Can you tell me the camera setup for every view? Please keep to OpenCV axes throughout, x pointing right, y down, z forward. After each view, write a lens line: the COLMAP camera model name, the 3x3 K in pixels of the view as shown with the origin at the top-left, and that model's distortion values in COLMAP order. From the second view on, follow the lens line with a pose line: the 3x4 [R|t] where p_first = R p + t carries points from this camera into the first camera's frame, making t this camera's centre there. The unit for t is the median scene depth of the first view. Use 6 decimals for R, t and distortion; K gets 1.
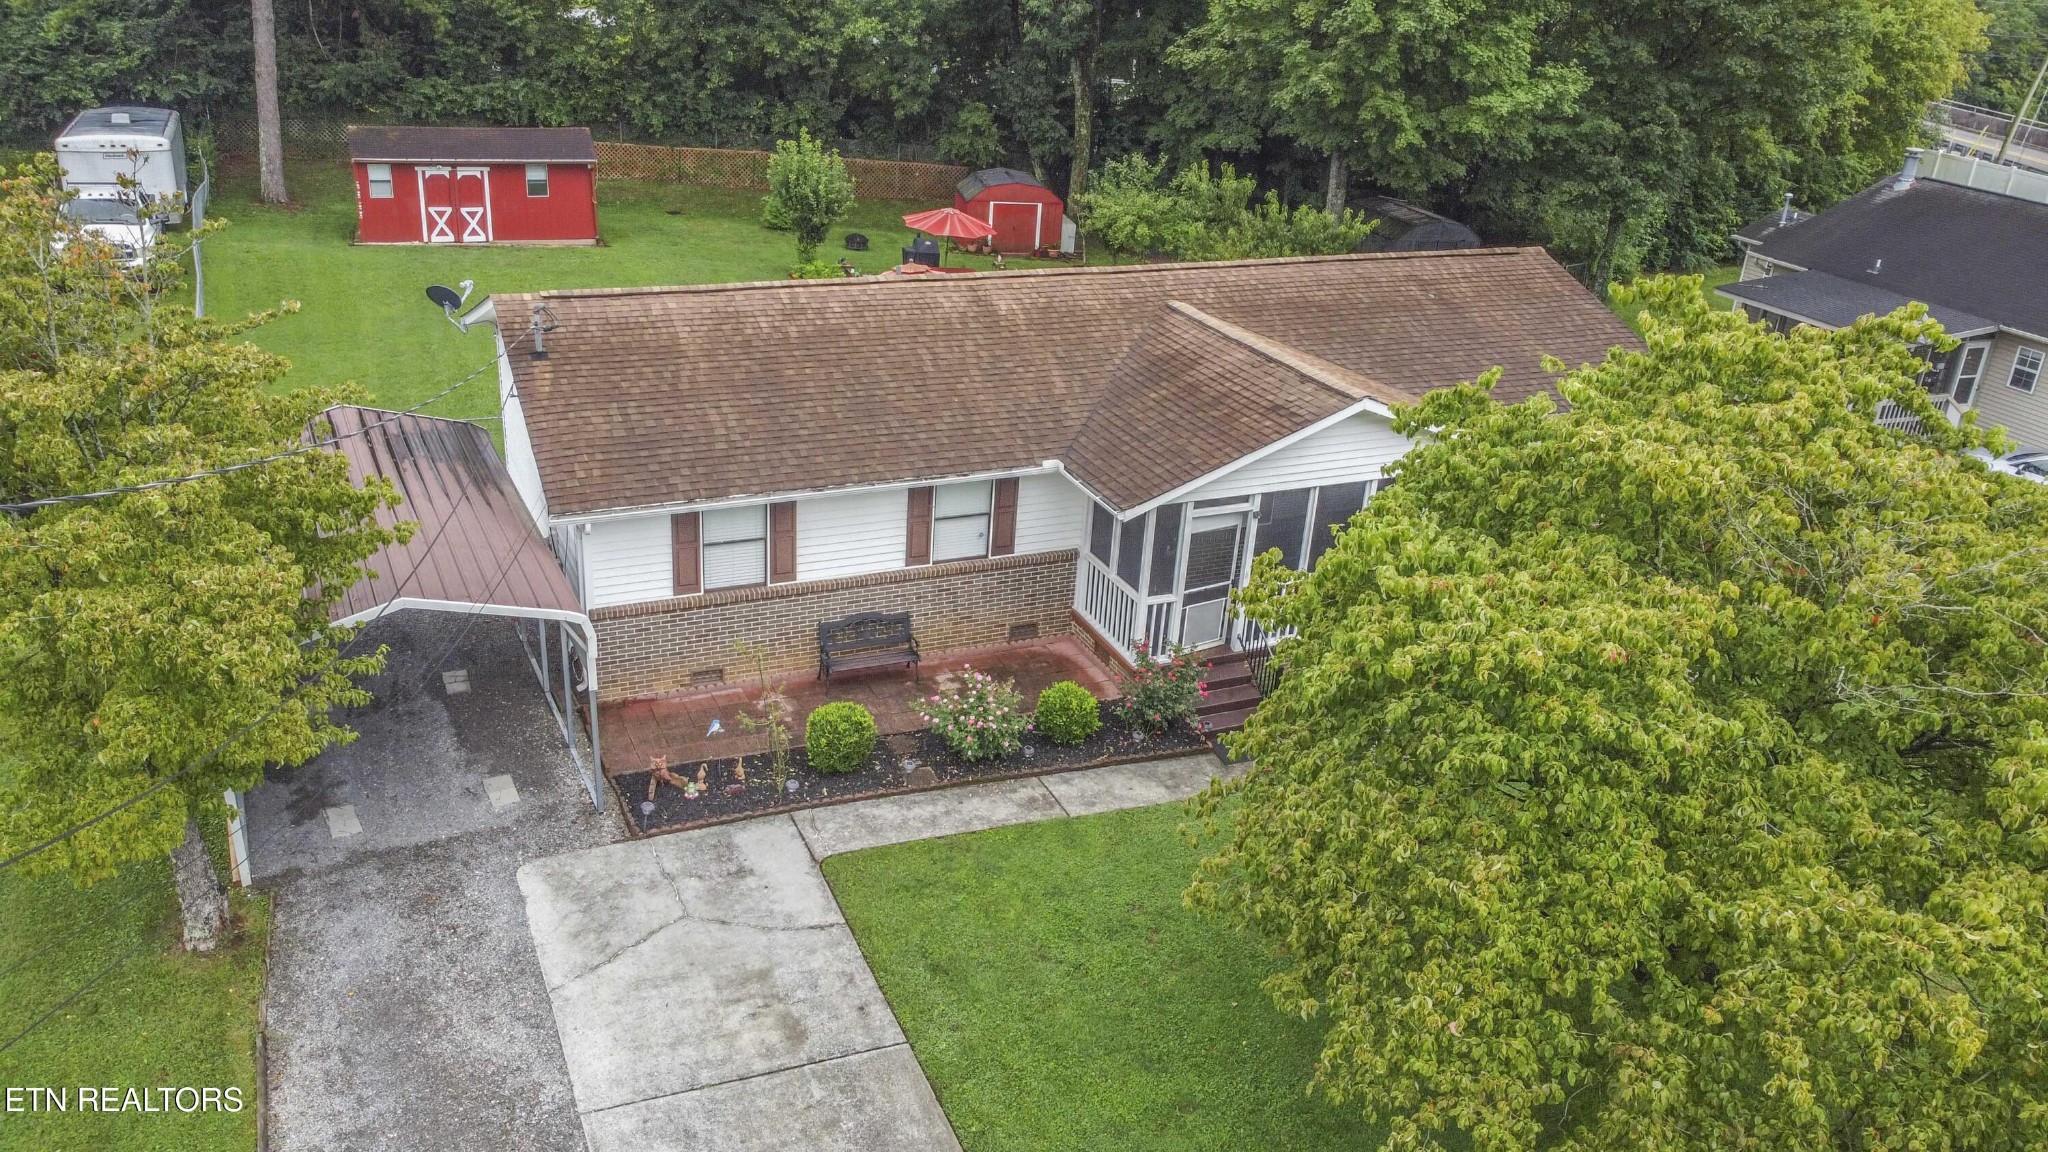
lens RADIAL K [[1598.5, 0, 1036.4], [0, 1598.5, 578.7], [0, 0, 1]] dist [0.001981, 0.000293]
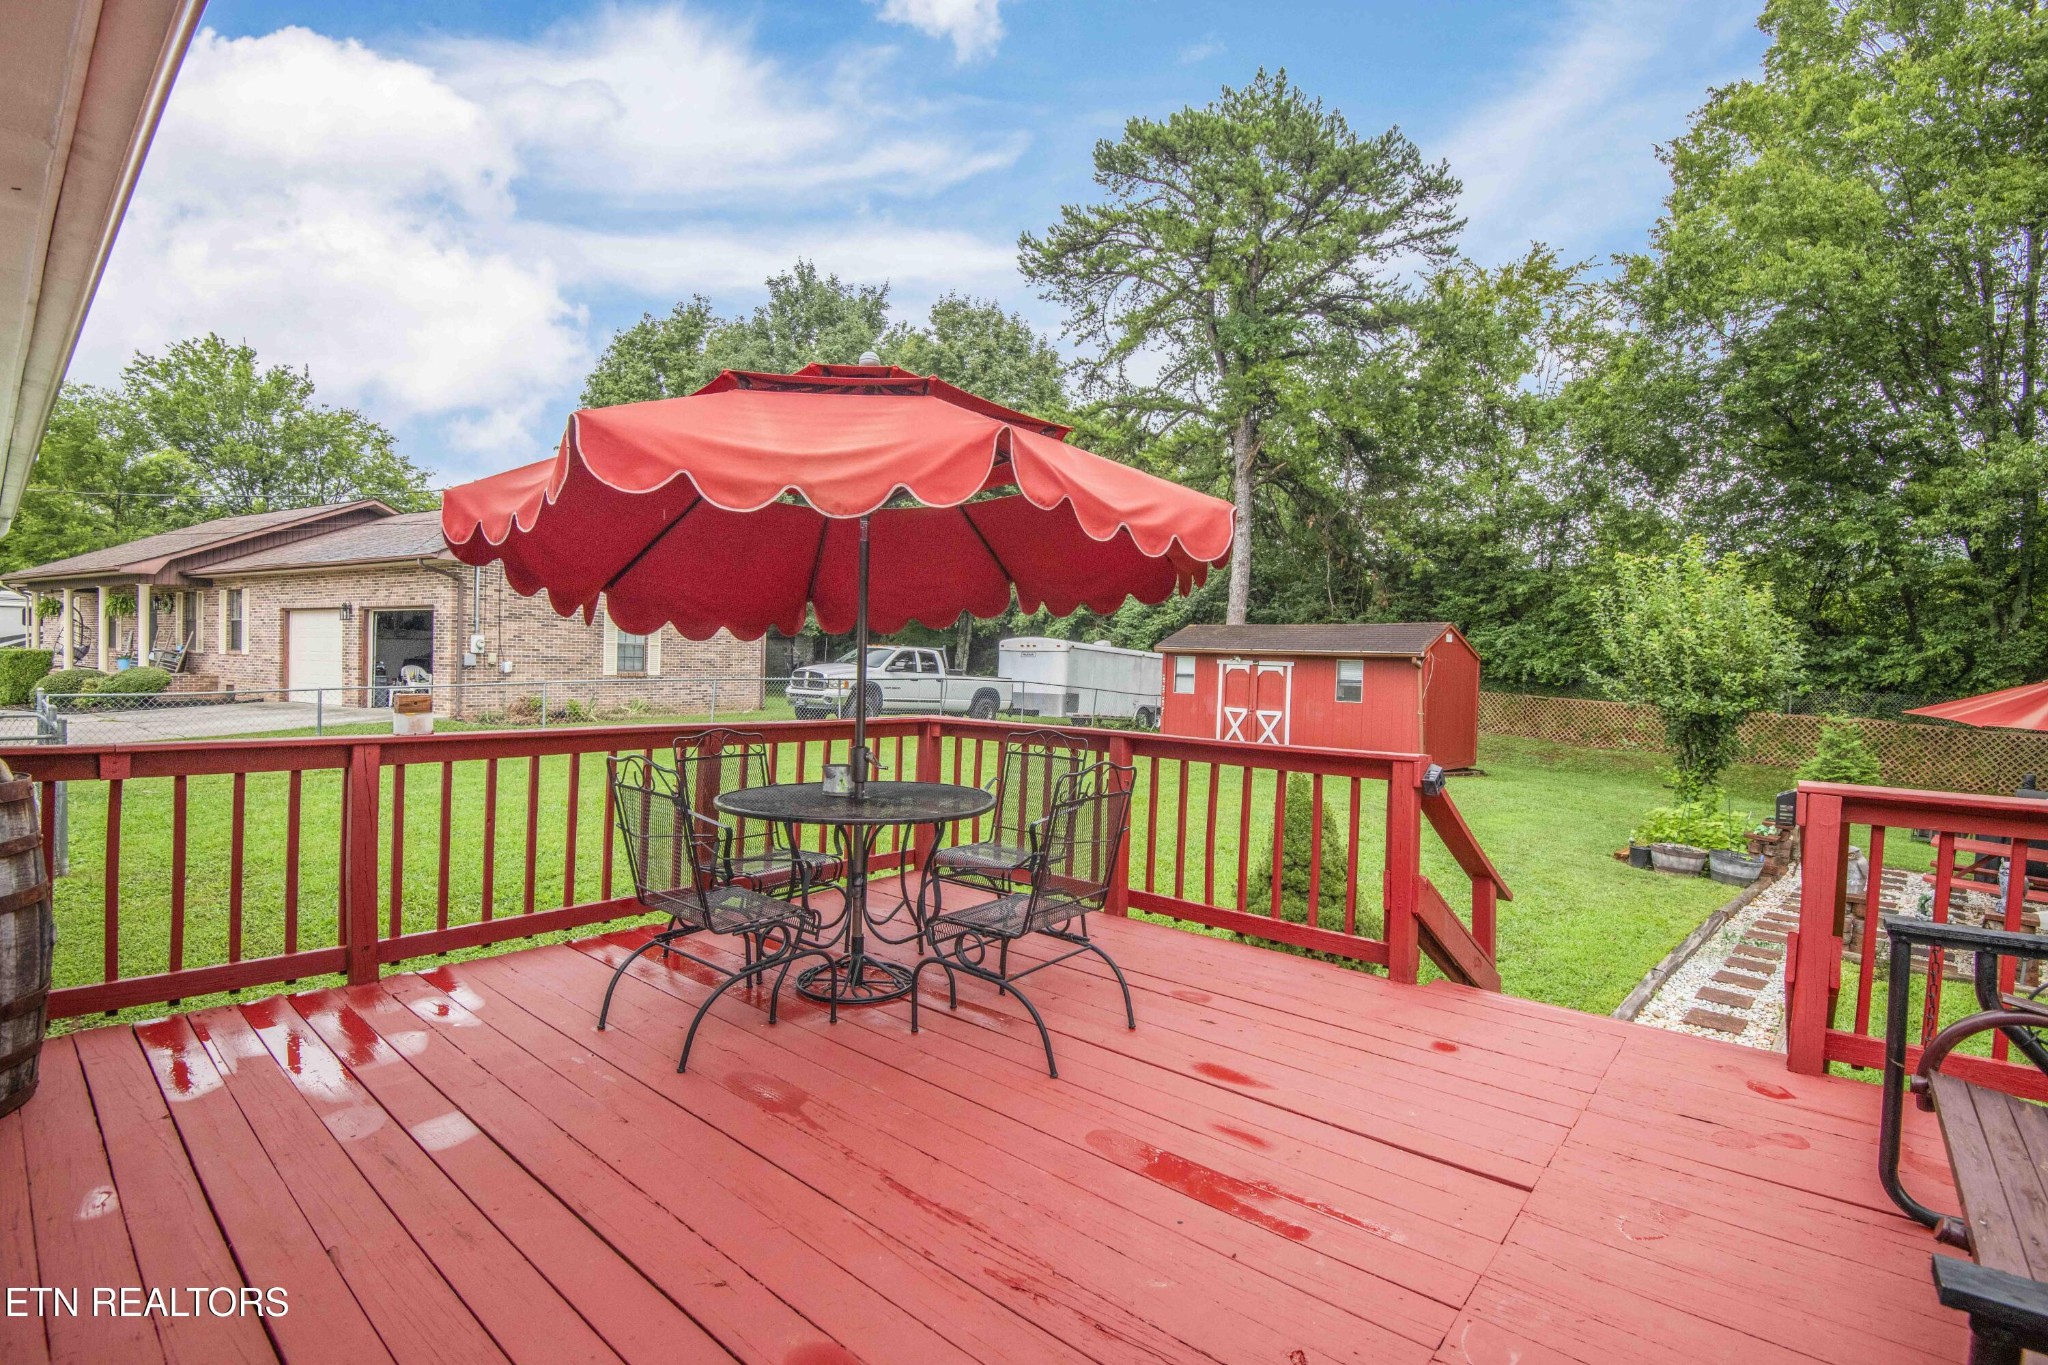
lens RADIAL K [[955.4, 0, 1020.6], [0, 955.4, 679.0], [0, 0, 1]] dist [0.001801, -0.029290]
pose [[0.419622, -0.037229, -0.906935, 0.058833], [-0.365304, 0.907745, -0.206282, -0.198632], [0.830946, 0.417867, 0.367310, 1.390246]]
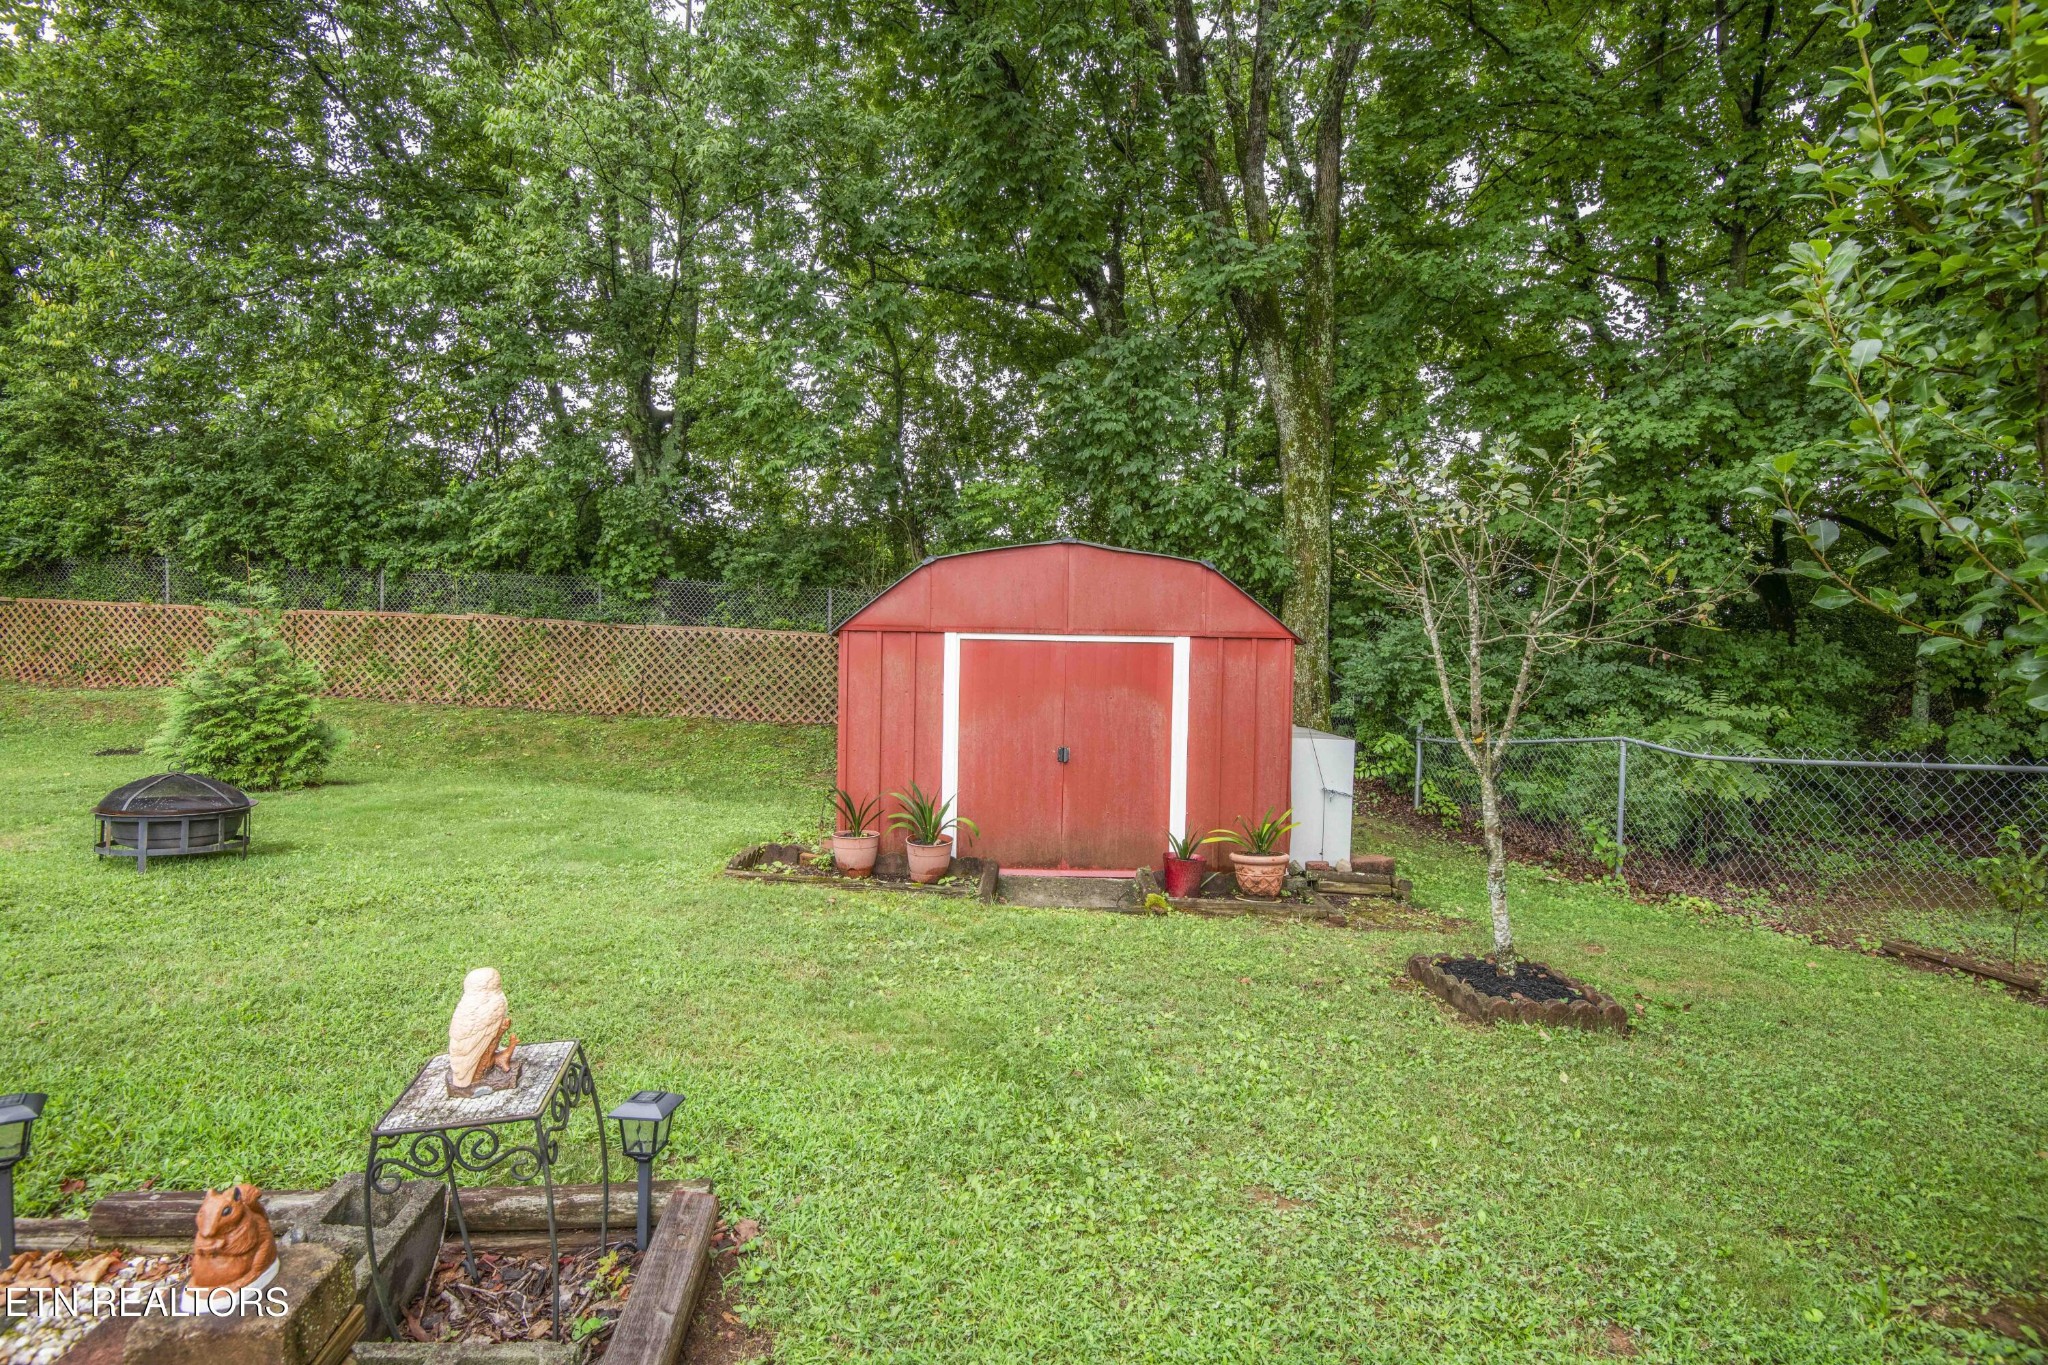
lens RADIAL K [[980.4, 0, 1023.1], [0, 980.4, 678.7], [0, 0, 1]] dist [-0.001615, -0.021100]
pose [[0.979553, -0.044475, -0.196209, 0.014687], [-0.032796, 0.926915, -0.373835, -0.404011], [0.198495, 0.372626, 0.906504, 1.966759]]
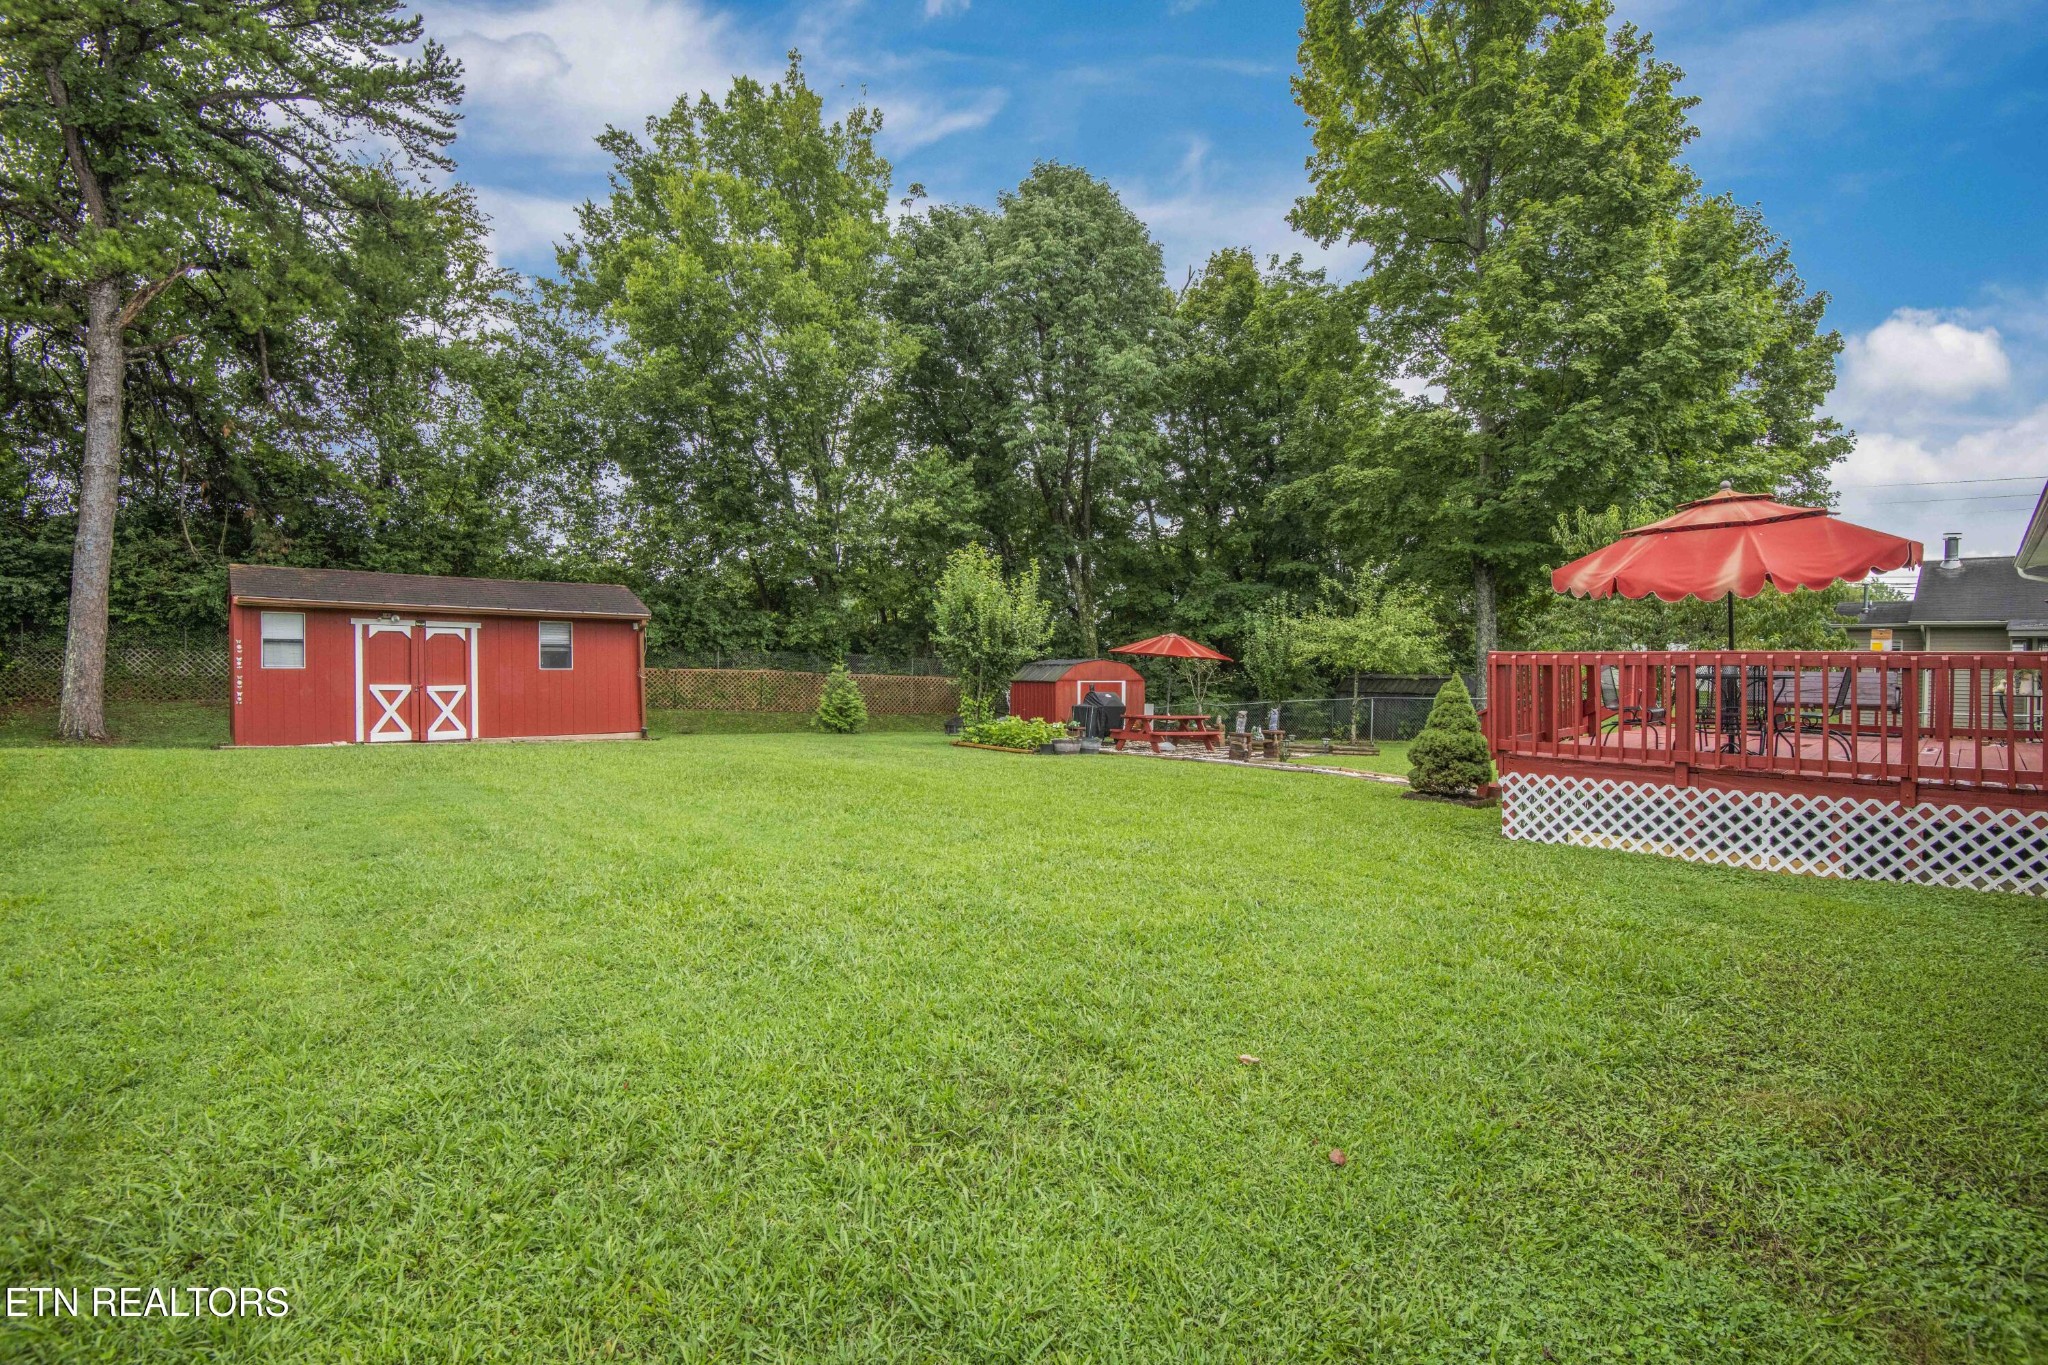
lens RADIAL K [[980.4, 0, 1023.1], [0, 980.4, 678.7], [0, 0, 1]] dist [-0.001615, -0.021100]
pose [[0.947001, -0.068196, 0.313907, -0.506802], [0.182935, 0.917758, -0.352498, -0.116411], [-0.264052, 0.391240, 0.881594, 1.179737]]
